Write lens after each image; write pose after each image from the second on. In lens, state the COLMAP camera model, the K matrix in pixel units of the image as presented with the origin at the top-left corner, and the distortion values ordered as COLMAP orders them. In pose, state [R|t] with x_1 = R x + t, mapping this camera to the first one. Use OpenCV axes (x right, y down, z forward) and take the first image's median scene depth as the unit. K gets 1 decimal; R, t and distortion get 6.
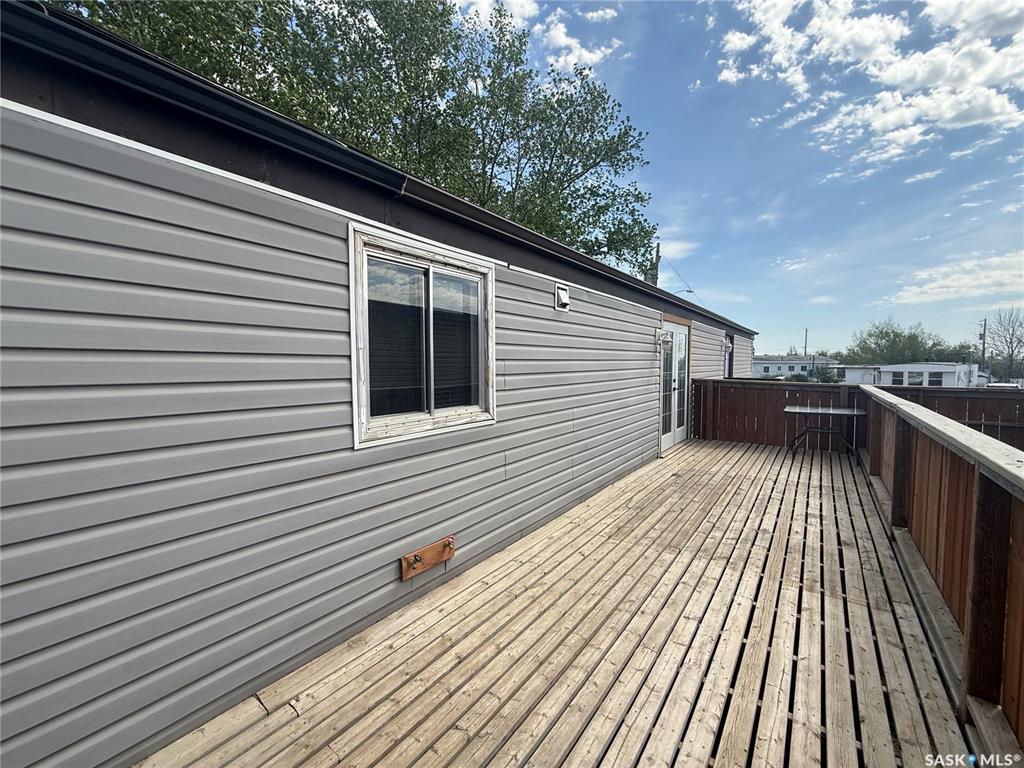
lens RADIAL K [[407.7, 0, 516.1], [0, 407.7, 381.4], [0, 0, 1]] dist [0.001769, -0.001674]
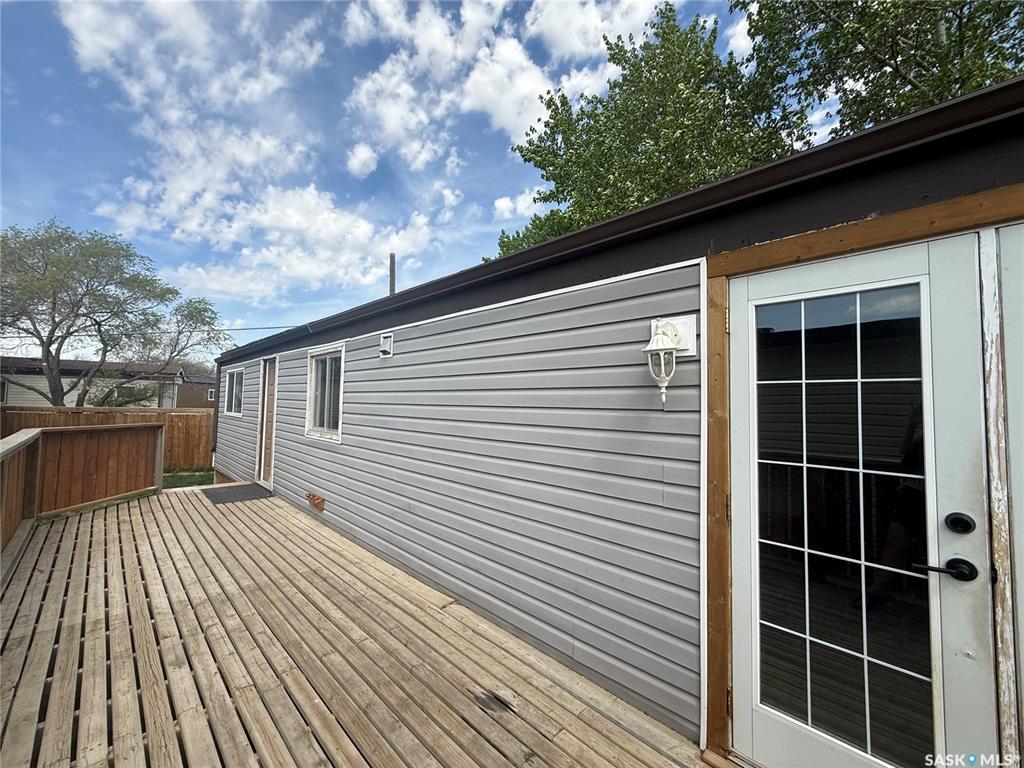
lens RADIAL K [[407.7, 0, 504.1], [0, 407.7, 379.6], [0, 0, 1]] dist [0.001769, -0.001674]
pose [[-0.151918, -0.057587, -0.986714, 1.253637], [-0.065246, 0.996708, -0.048125, -0.096030], [0.986237, 0.057069, -0.155175, 1.658147]]
